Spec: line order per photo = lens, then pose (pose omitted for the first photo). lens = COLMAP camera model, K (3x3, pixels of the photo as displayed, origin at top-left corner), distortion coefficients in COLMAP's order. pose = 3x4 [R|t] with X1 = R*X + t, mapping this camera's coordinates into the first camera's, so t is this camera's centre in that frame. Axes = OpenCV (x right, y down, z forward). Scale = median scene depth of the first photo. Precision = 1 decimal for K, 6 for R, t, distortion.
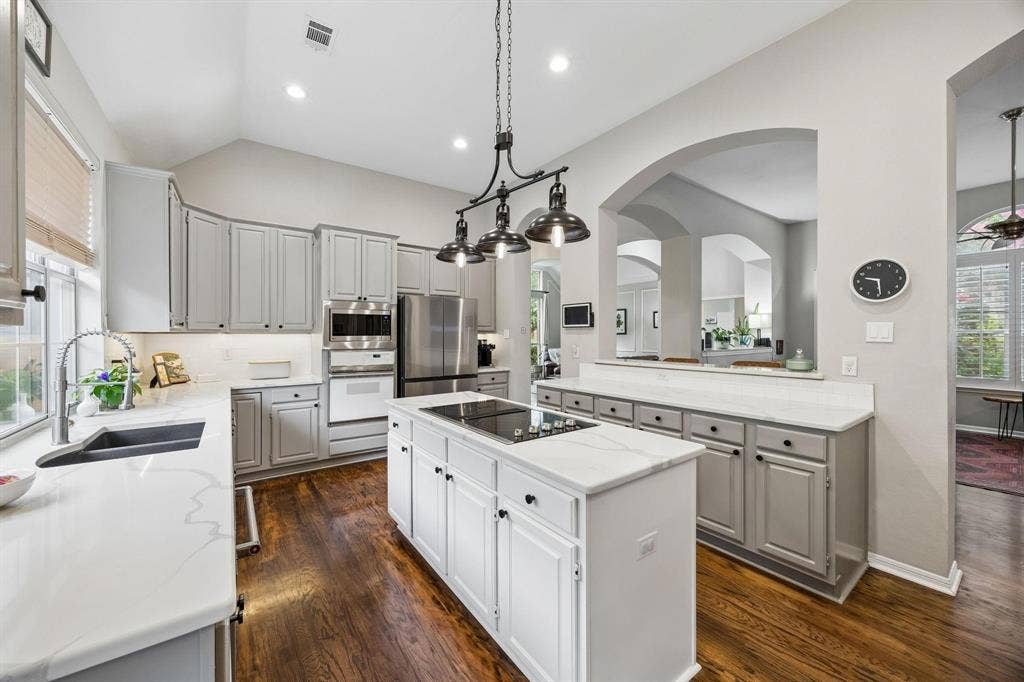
lens RADIAL K [[390.1, 0, 512.2], [0, 390.1, 335.4], [0, 0, 1]] dist [-0.000933, -0.000015]
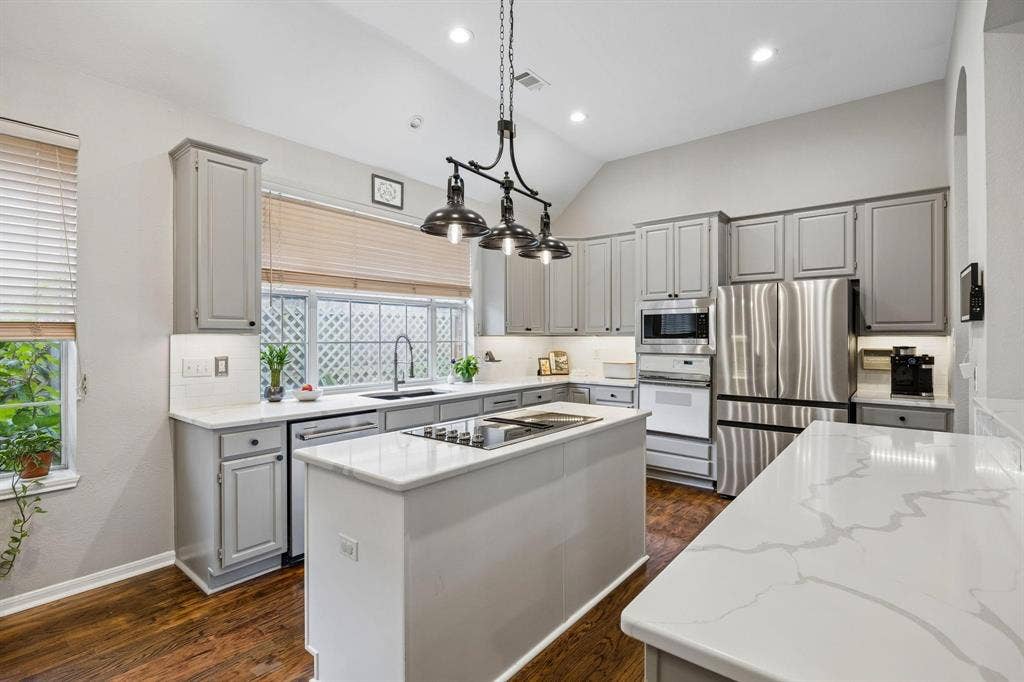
lens RADIAL K [[482.8, 0, 512.1], [0, 482.8, 338.8], [0, 0, 1]] dist [0.000150, -0.000127]
pose [[0.262113, 0.004558, -0.965026, 0.575175], [-0.001883, 0.999989, 0.004212, -0.002536], [0.965035, 0.000713, 0.262119, 0.372408]]
